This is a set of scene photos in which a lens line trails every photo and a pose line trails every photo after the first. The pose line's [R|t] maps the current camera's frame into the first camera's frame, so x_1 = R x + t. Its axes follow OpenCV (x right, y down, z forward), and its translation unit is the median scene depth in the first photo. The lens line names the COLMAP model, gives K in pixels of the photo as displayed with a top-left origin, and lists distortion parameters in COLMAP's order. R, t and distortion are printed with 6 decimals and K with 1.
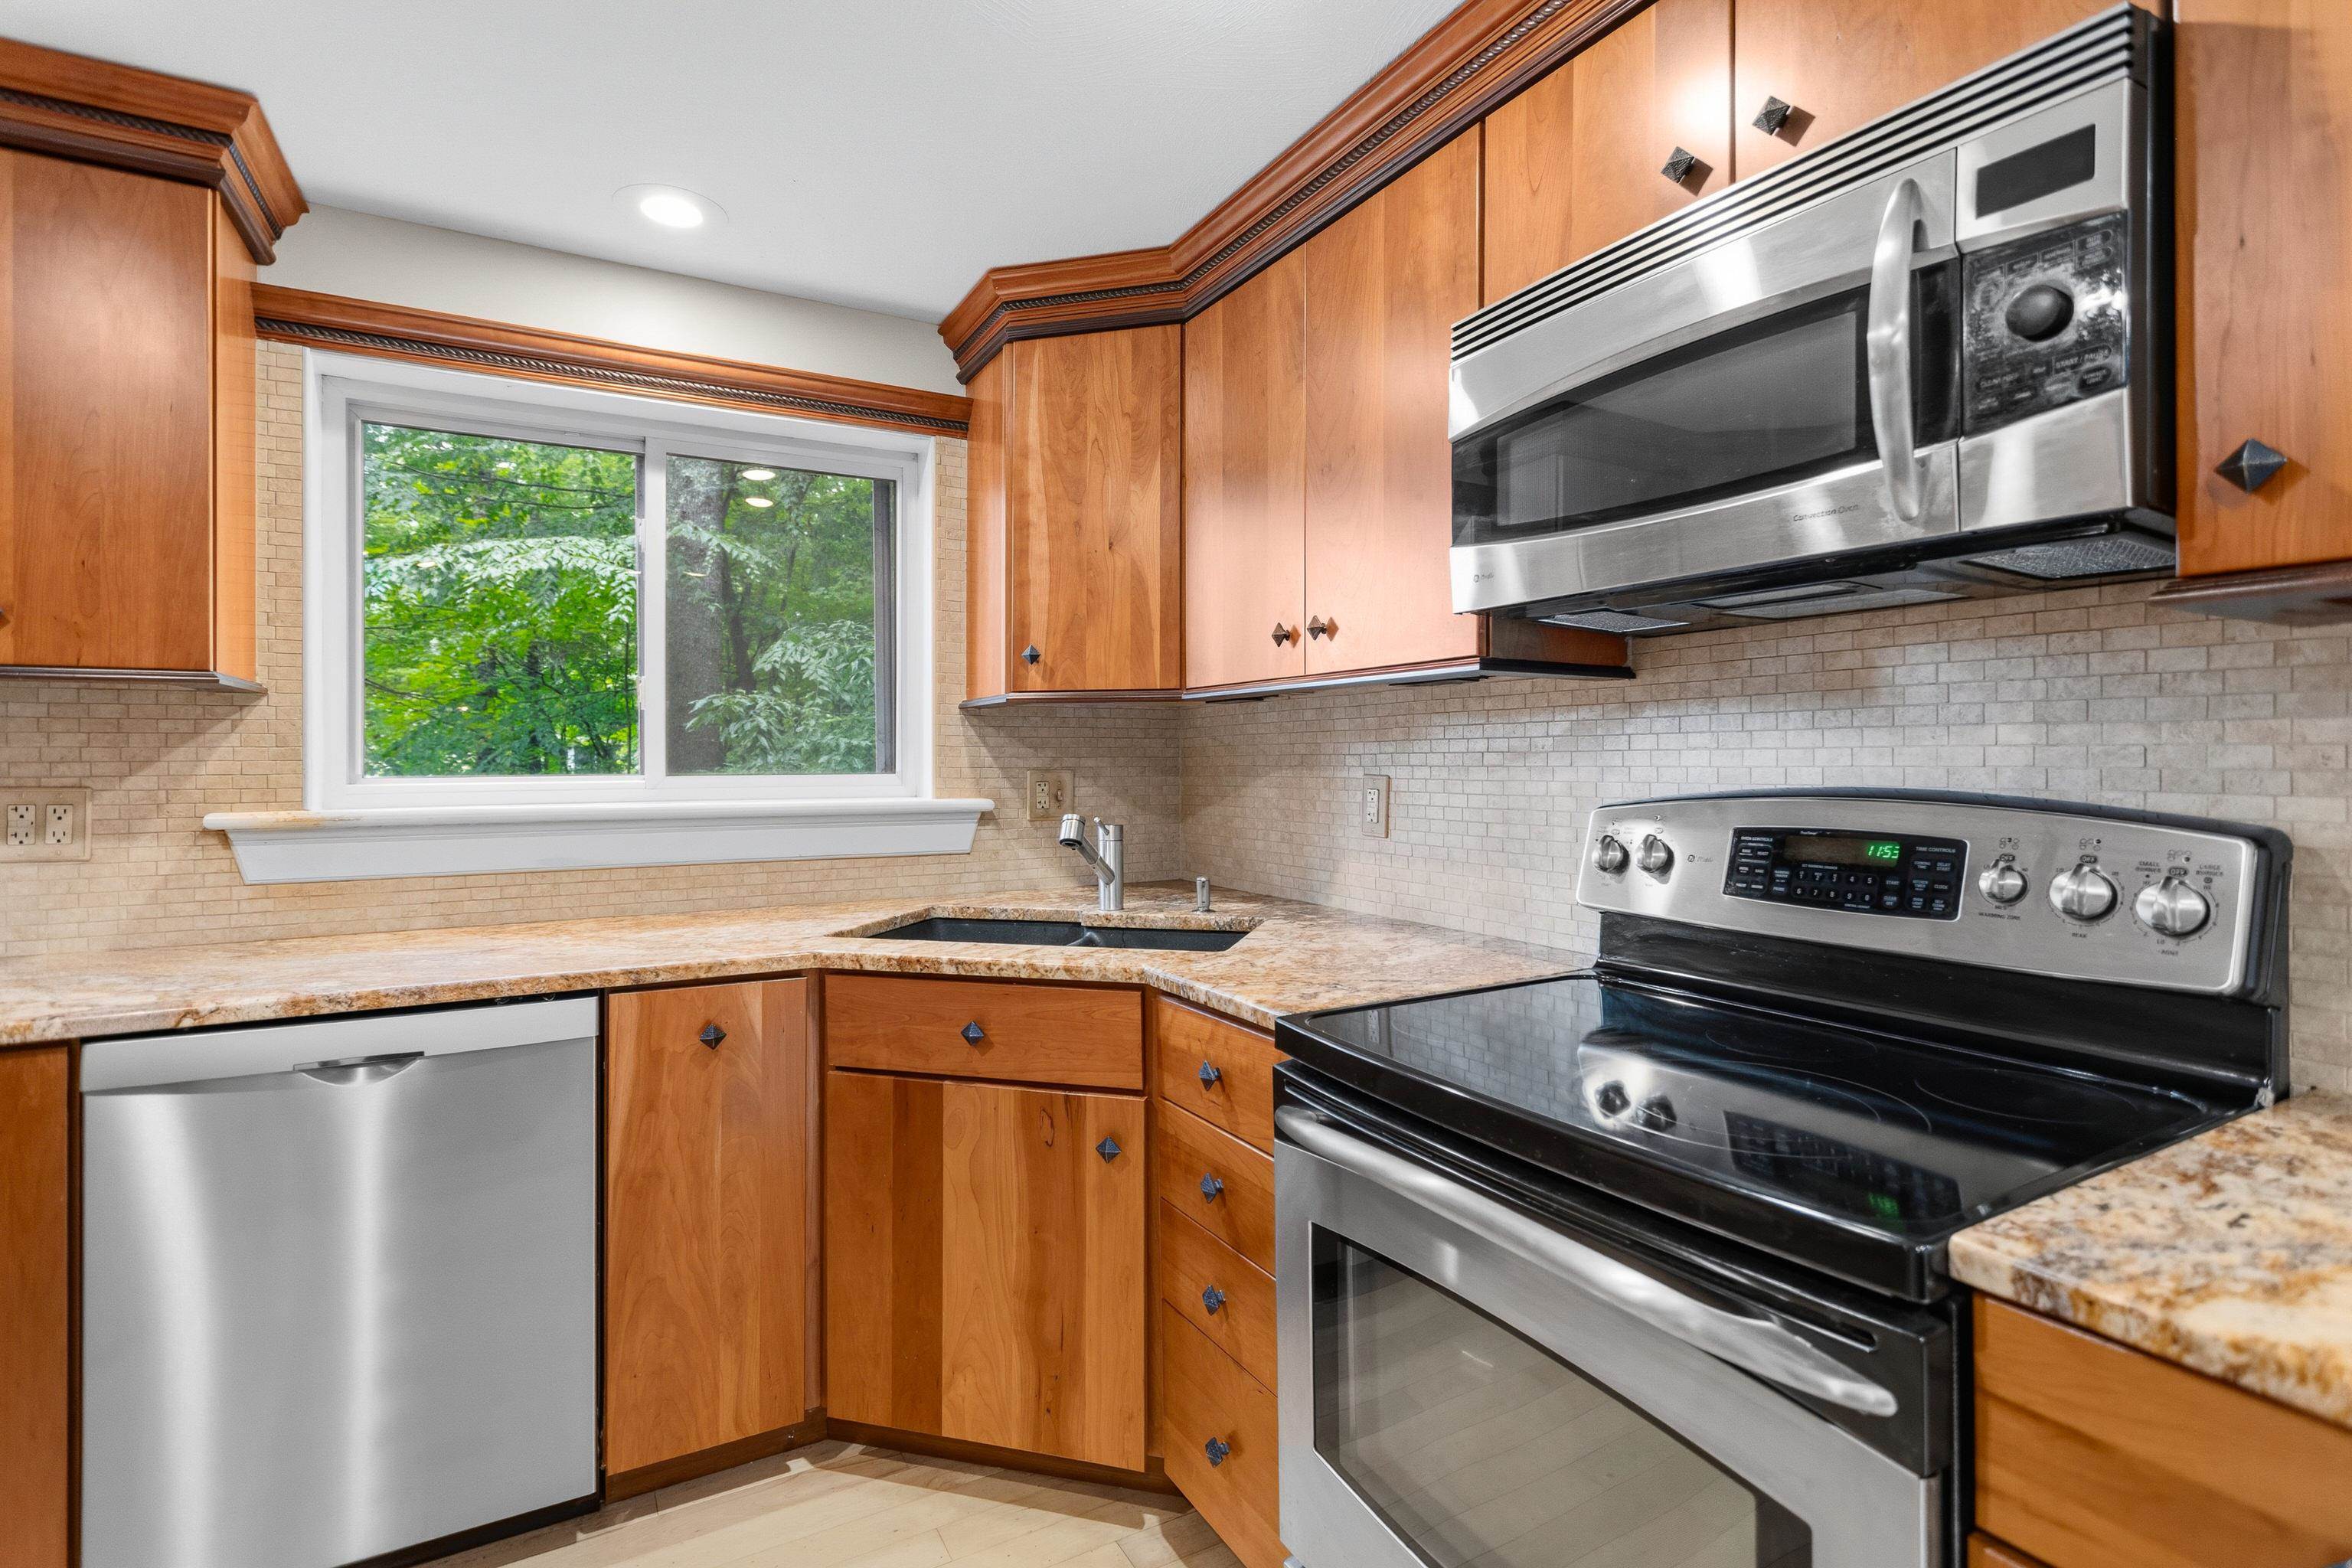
lens RADIAL K [[1112.6, 0, 1183.8], [0, 1112.6, 760.4], [0, 0, 1]] dist [-0.000665, 0.002137]
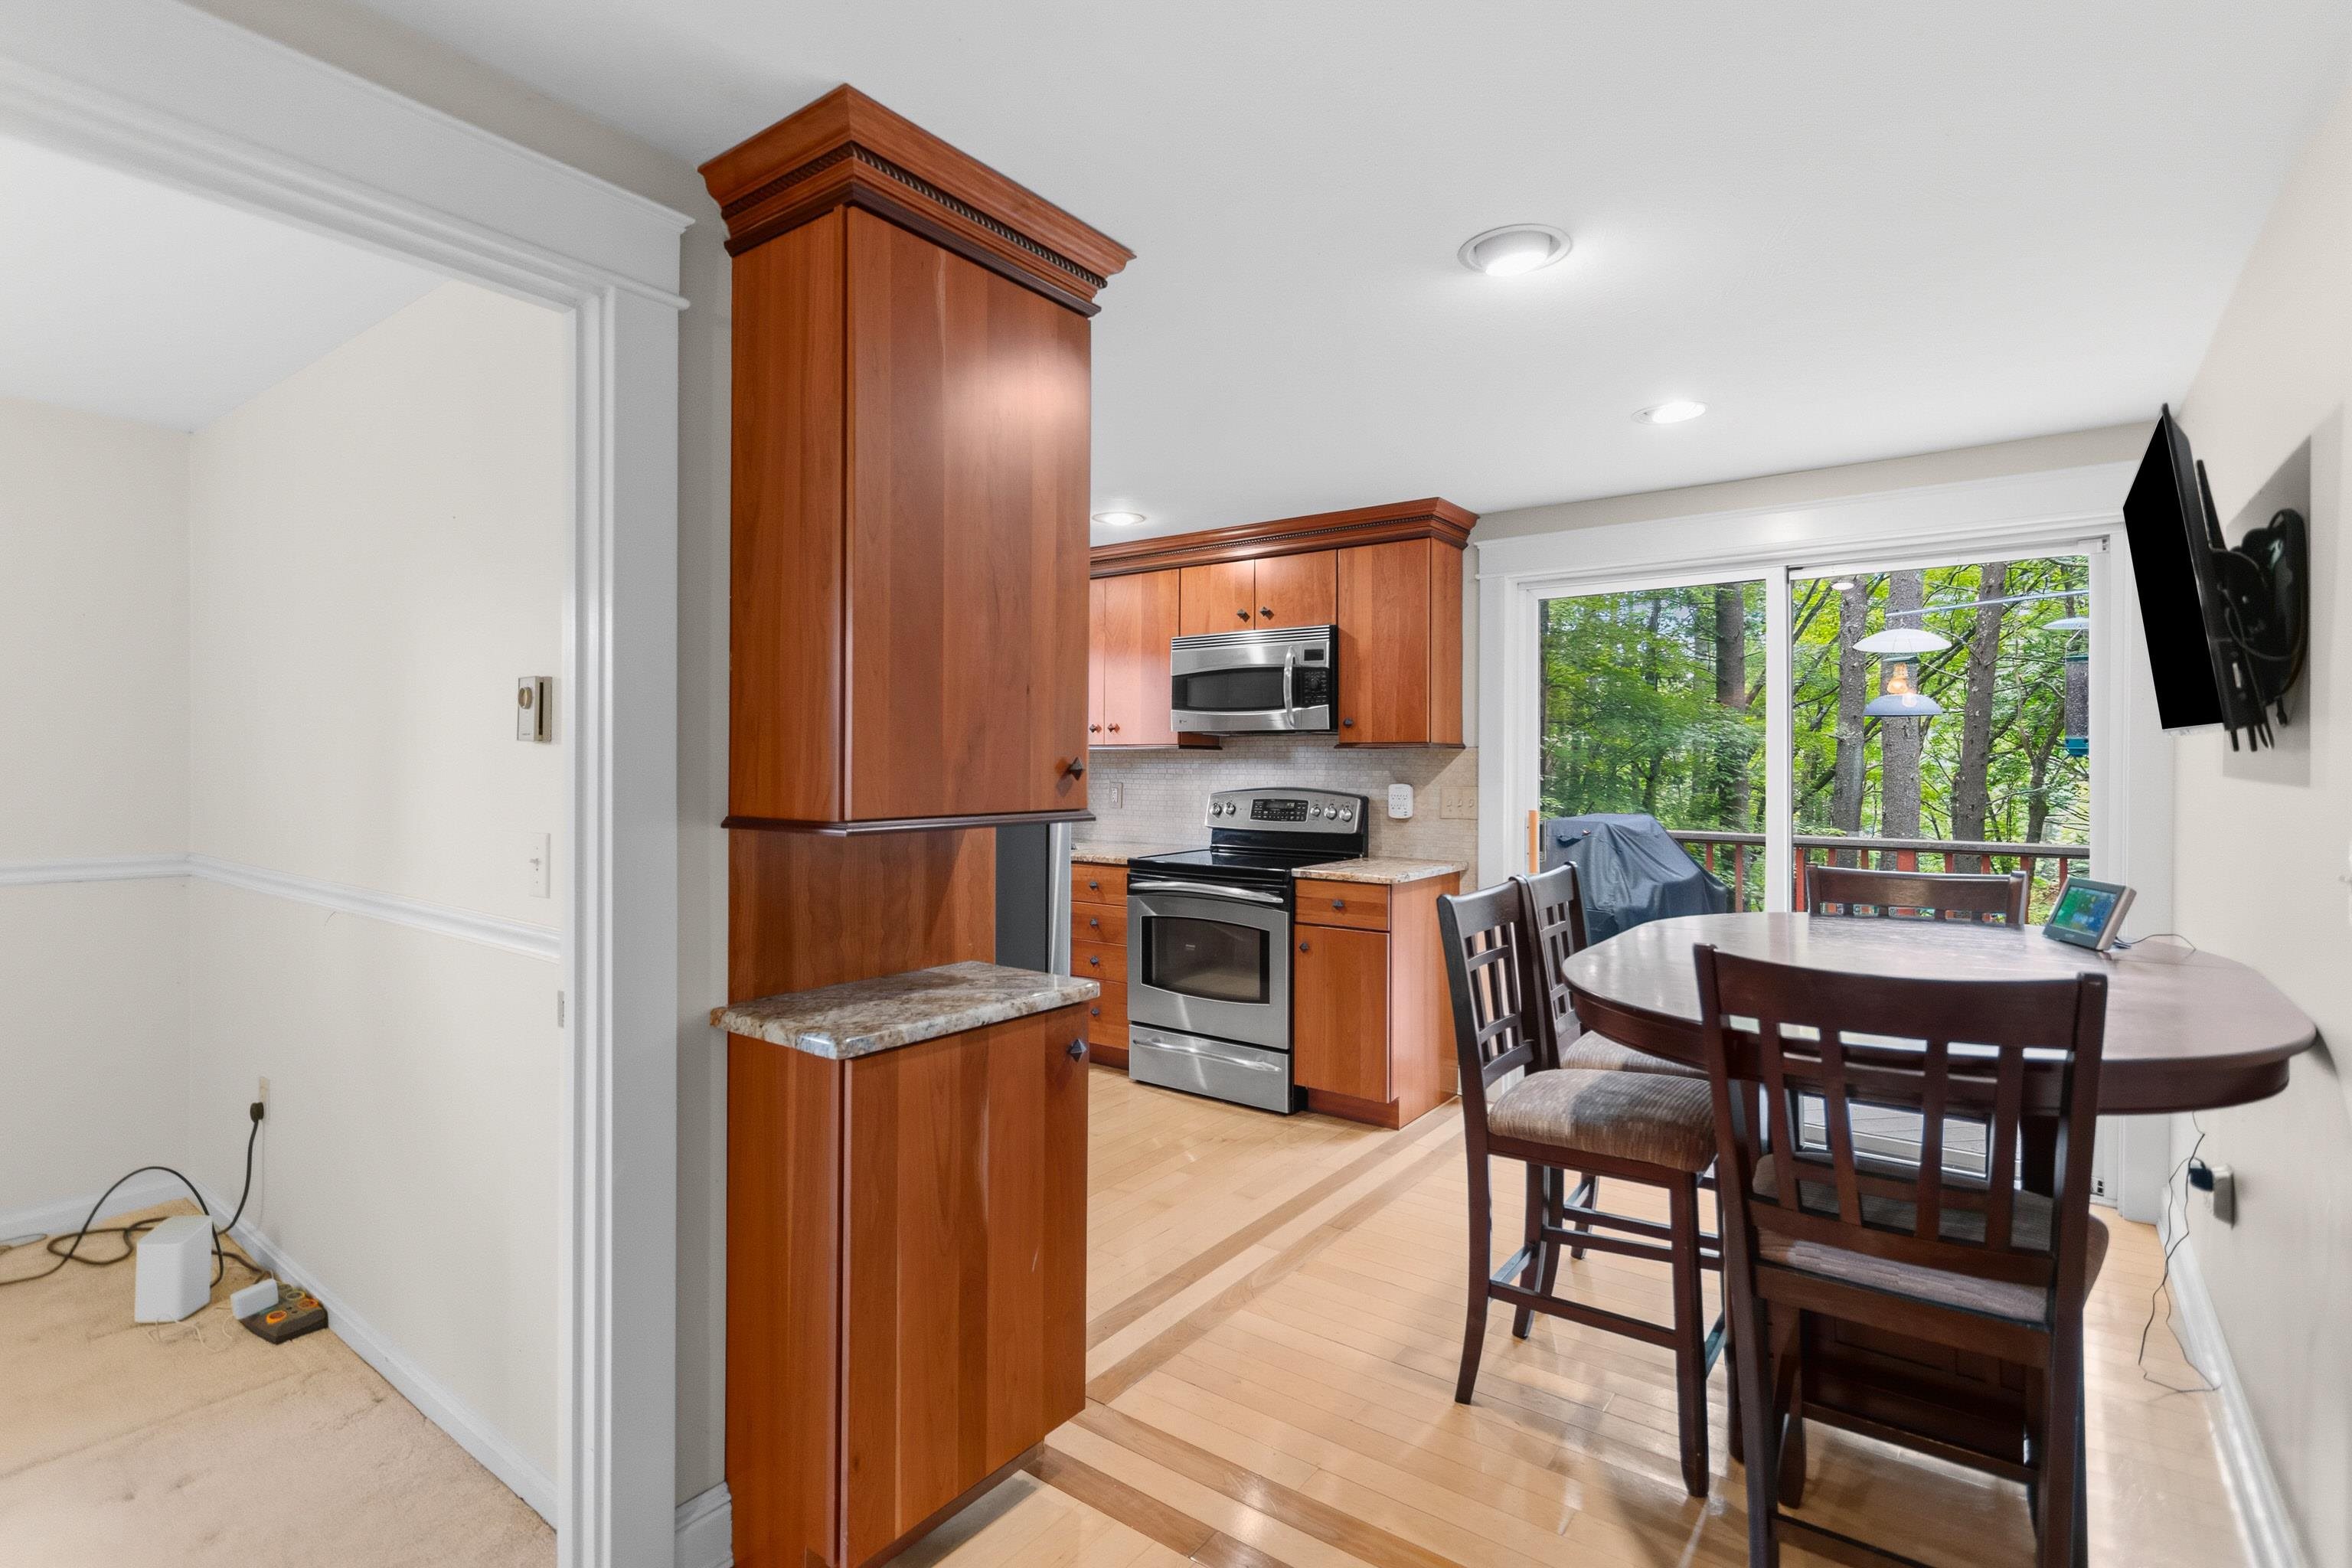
lens RADIAL K [[1112.6, 0, 1185.0], [0, 1112.6, 768.0], [0, 0, 1]] dist [-0.000665, 0.002137]
pose [[0.916365, 0.002901, 0.400333, -0.818224], [-0.005250, 0.999975, 0.004771, -0.037939], [-0.400309, -0.006473, 0.916357, -1.568870]]
